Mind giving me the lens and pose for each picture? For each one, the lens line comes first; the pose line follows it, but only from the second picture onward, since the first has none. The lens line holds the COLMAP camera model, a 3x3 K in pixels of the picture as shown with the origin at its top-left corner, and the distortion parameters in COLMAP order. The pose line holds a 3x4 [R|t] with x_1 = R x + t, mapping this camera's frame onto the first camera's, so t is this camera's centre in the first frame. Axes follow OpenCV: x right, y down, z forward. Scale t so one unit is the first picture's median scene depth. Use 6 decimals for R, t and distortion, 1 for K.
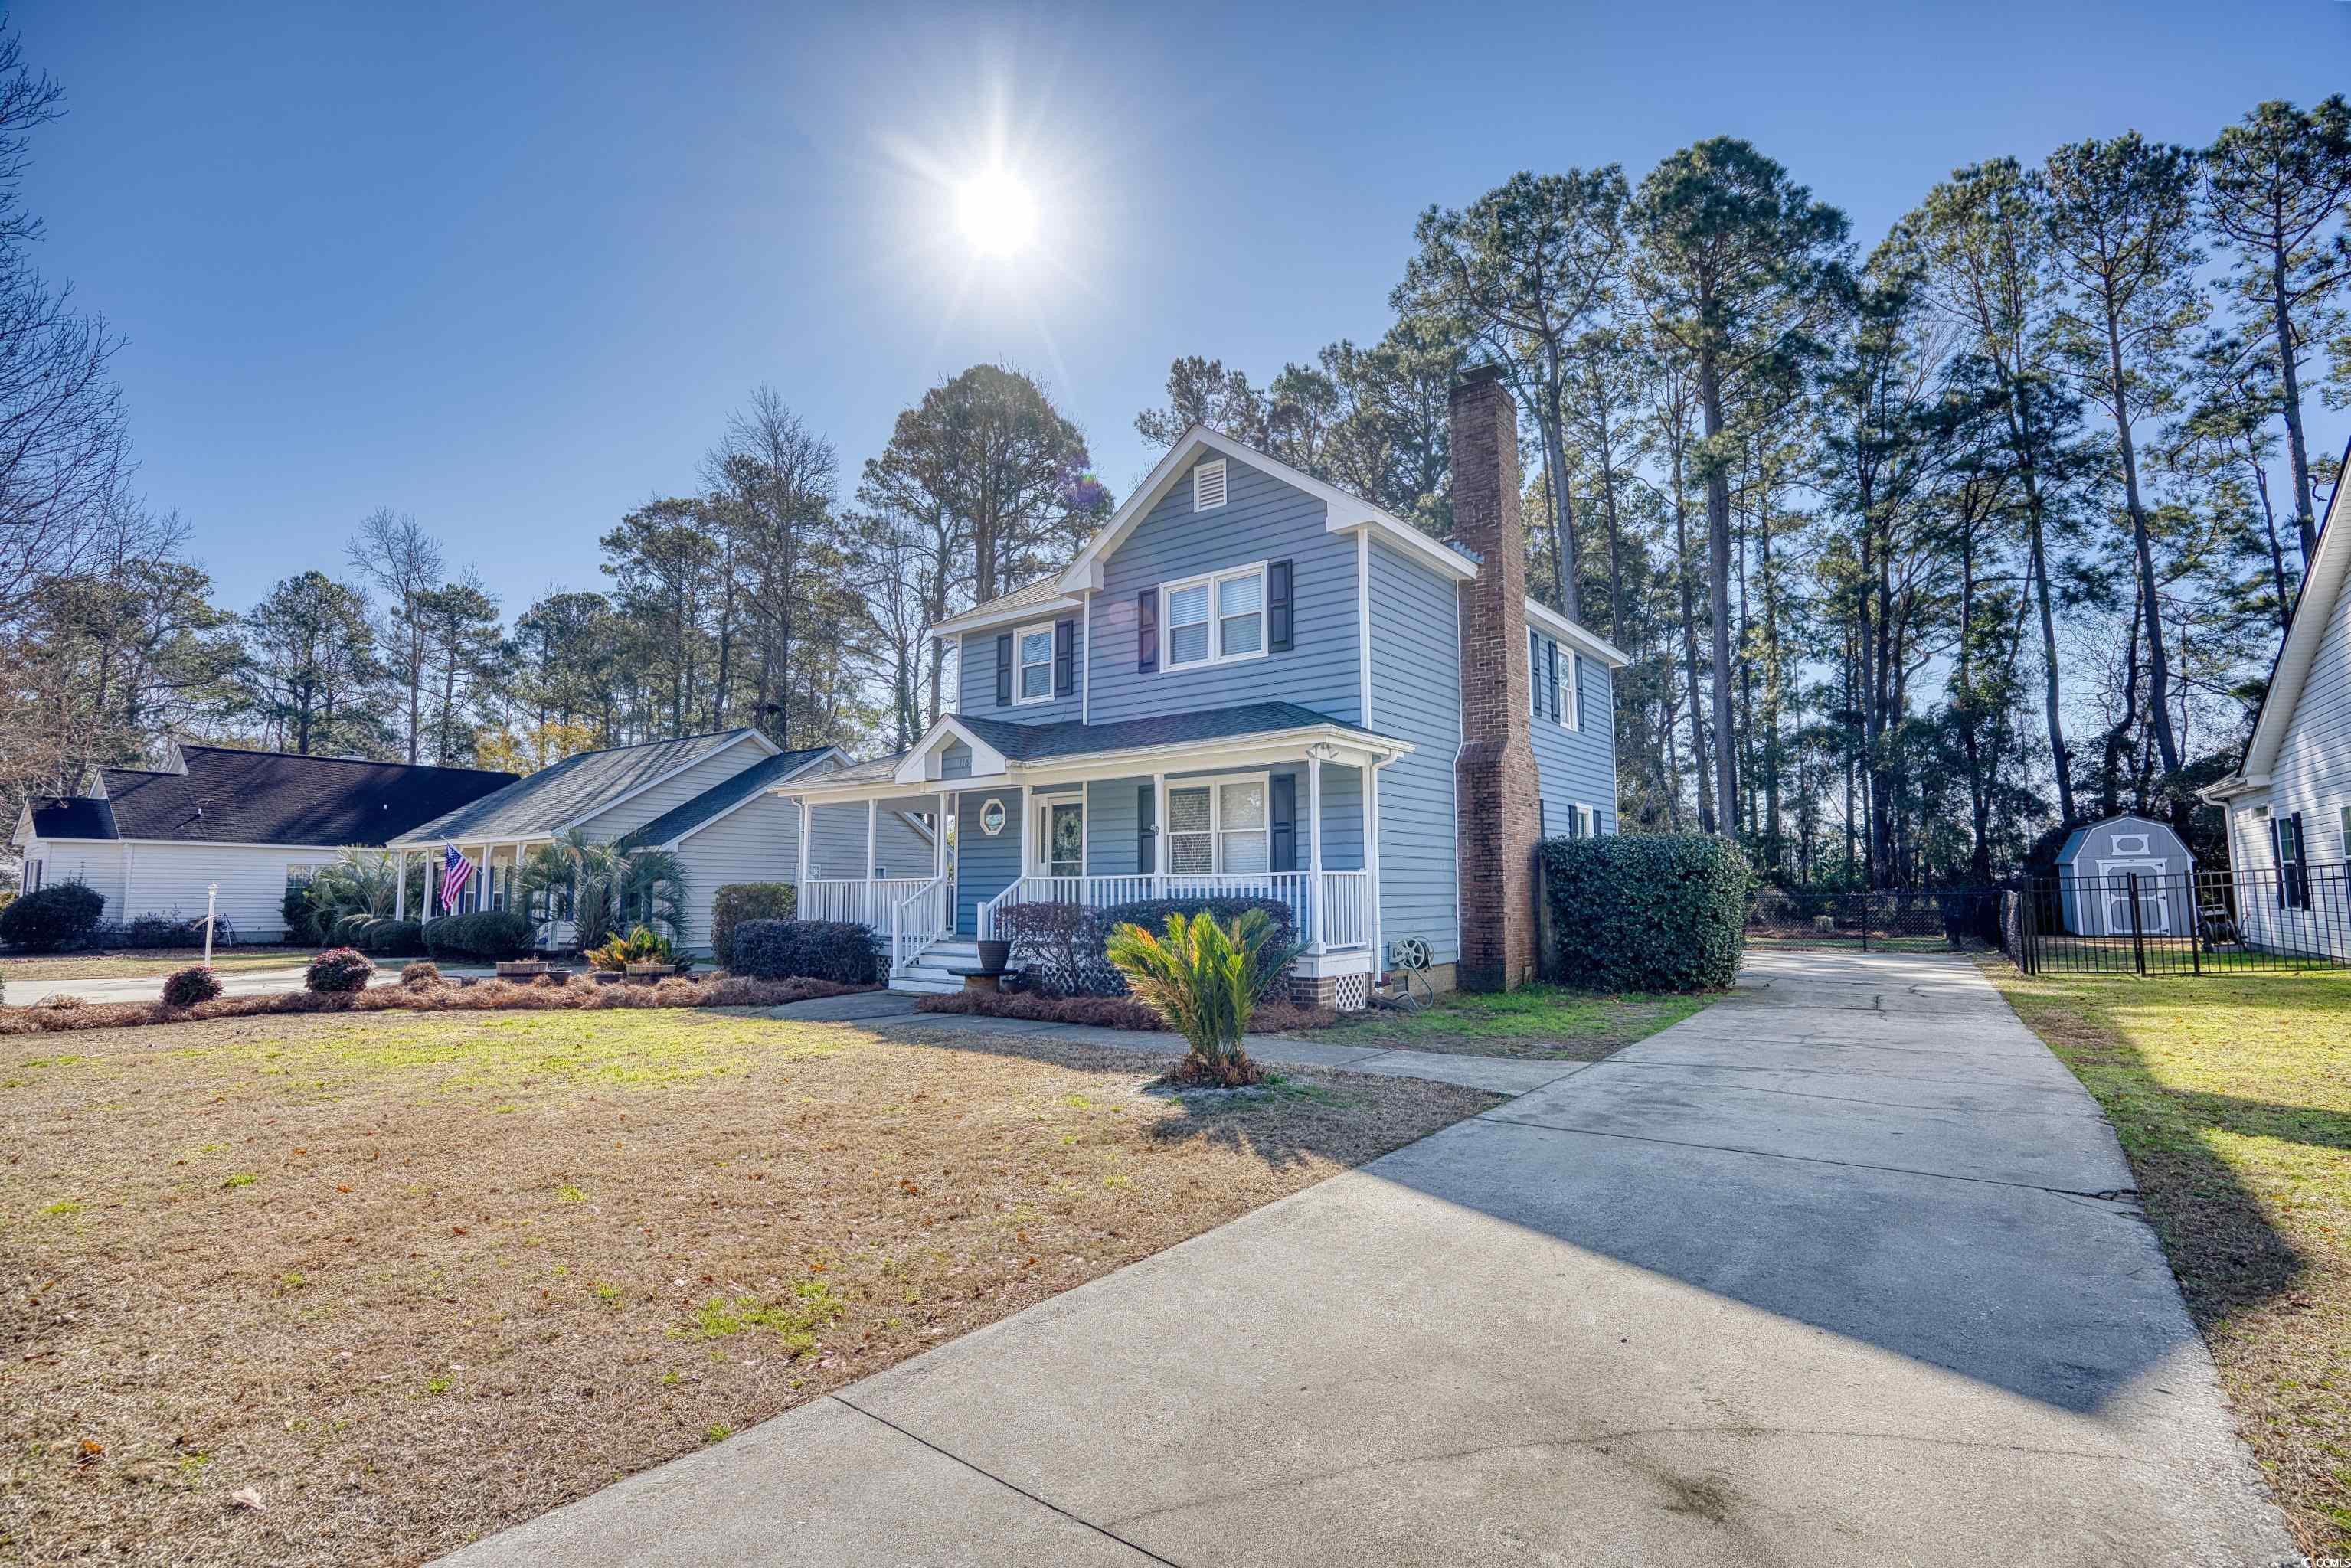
lens RADIAL K [[1117.2, 0, 1175.3], [0, 1117.2, 784.3], [0, 0, 1]] dist [-0.056396, 0.014353]
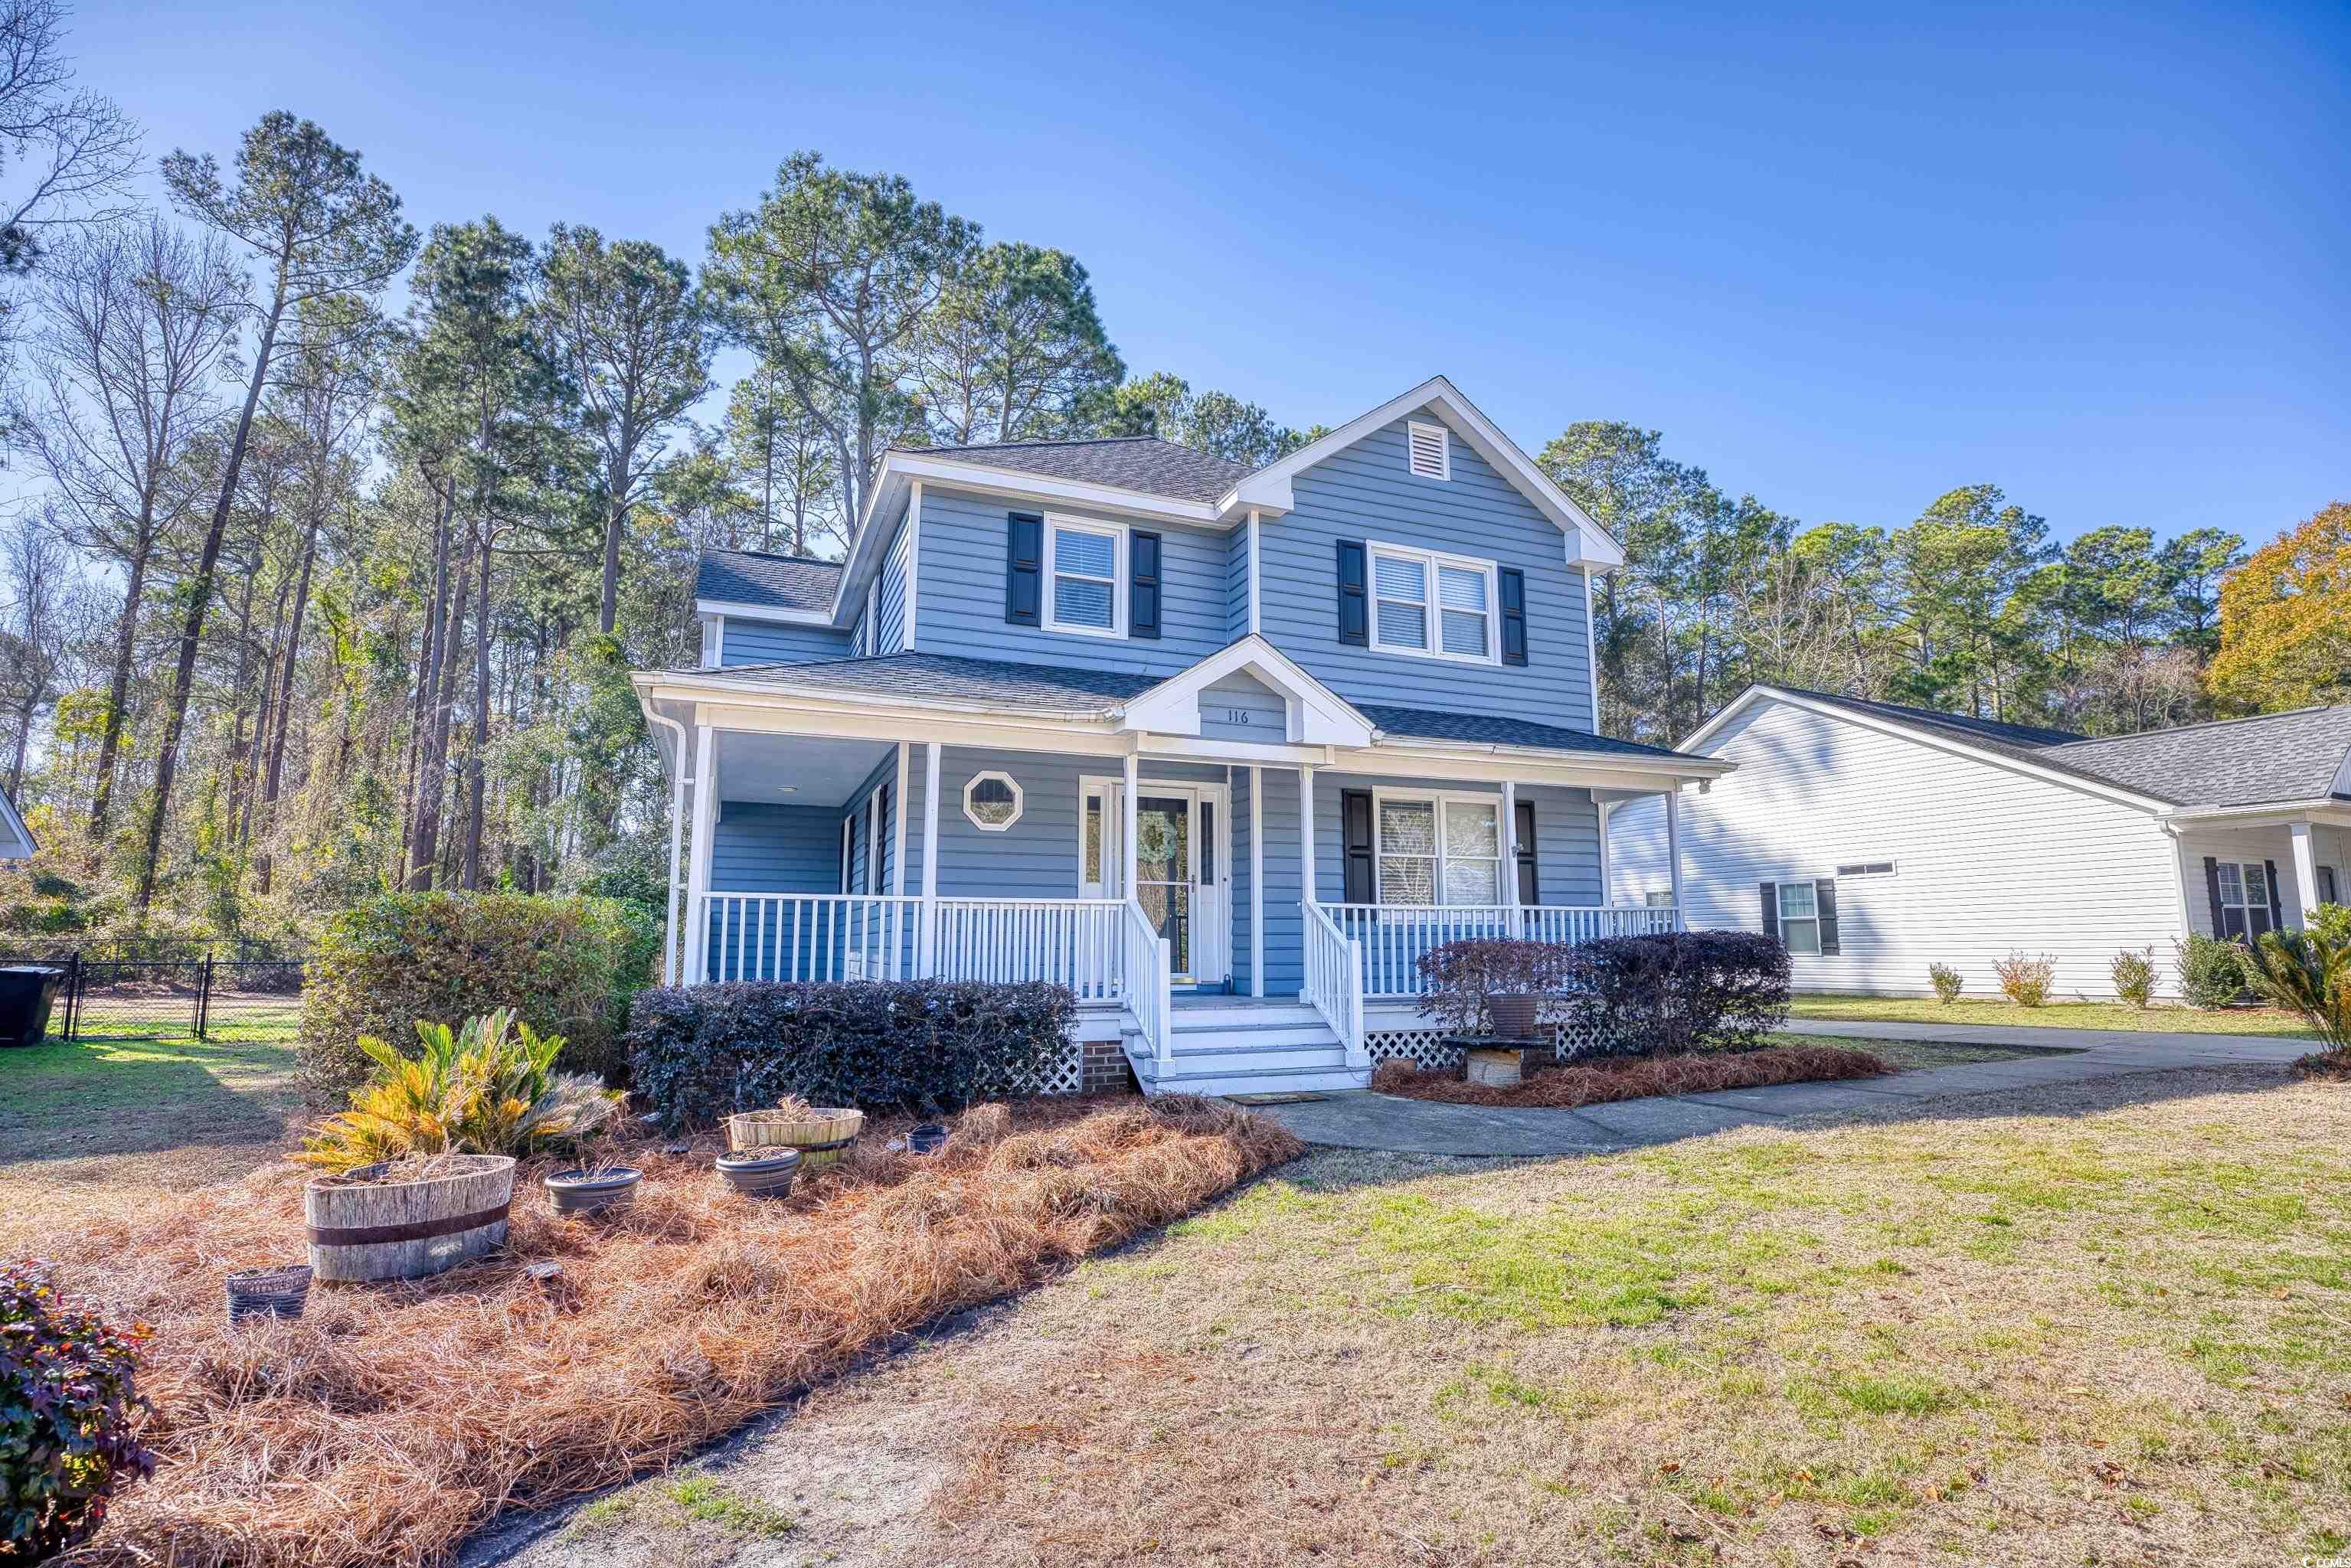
lens RADIAL K [[1117.2, 0, 1172.2], [0, 1117.2, 776.9], [0, 0, 1]] dist [-0.056396, 0.014353]
pose [[0.496386, 0.134237, 0.857660, -0.760824], [-0.089754, 0.990613, -0.103100, 0.085340], [-0.863450, -0.025801, 0.503775, 0.728070]]
